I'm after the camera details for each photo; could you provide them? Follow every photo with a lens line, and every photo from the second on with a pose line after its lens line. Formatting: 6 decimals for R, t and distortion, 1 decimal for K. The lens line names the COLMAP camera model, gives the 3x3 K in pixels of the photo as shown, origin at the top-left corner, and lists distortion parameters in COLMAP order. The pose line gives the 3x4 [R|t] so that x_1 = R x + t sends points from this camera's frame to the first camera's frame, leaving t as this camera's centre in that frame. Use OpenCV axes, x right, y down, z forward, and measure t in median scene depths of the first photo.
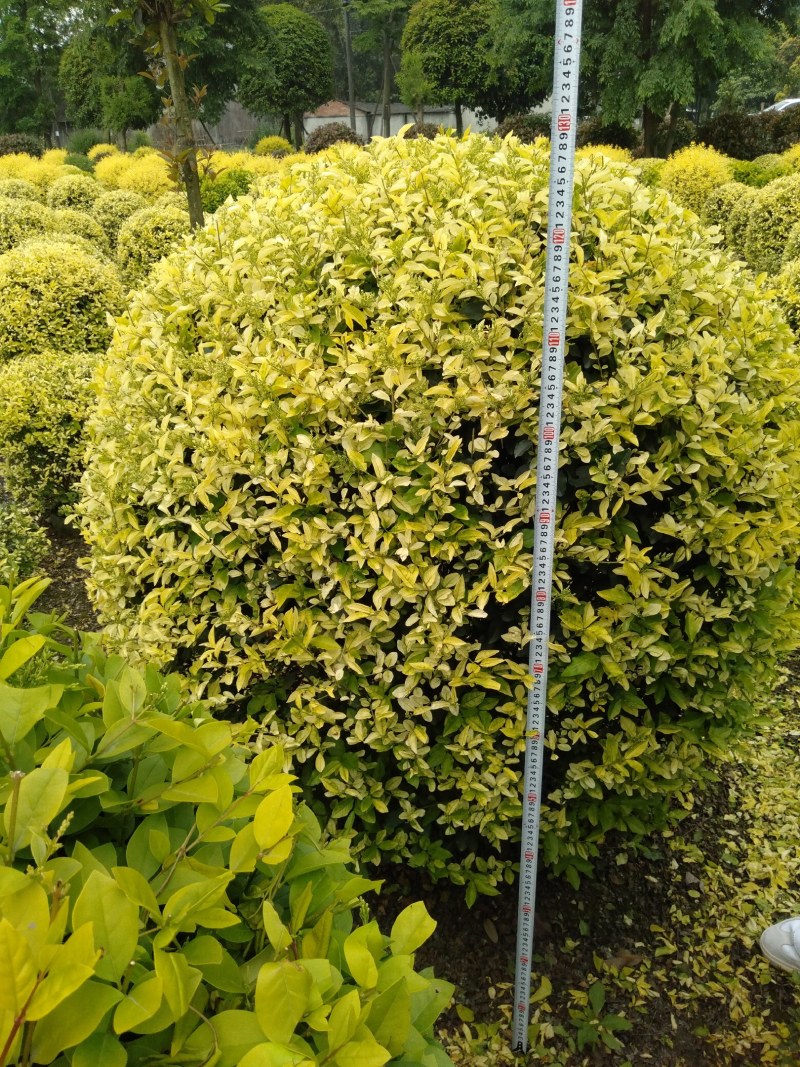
lens RADIAL K [[823.4, 0, 400.0], [0, 823.4, 533.5], [0, 0, 1]] dist [0.002289, -0.024917]
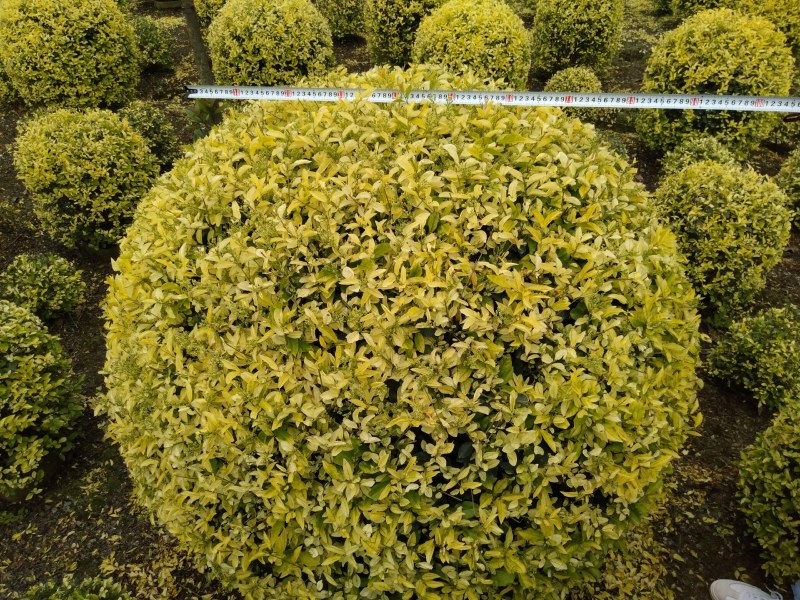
lens RADIAL K [[617.3, 0, 400.0], [0, 617.3, 300.0], [0, 0, 1]] dist [0.002289, -0.024917]
pose [[0.998260, -0.002355, 0.058923, -0.001261], [-0.013114, 0.965317, 0.260750, -0.202687], [-0.057493, -0.261069, 0.963607, 0.056869]]
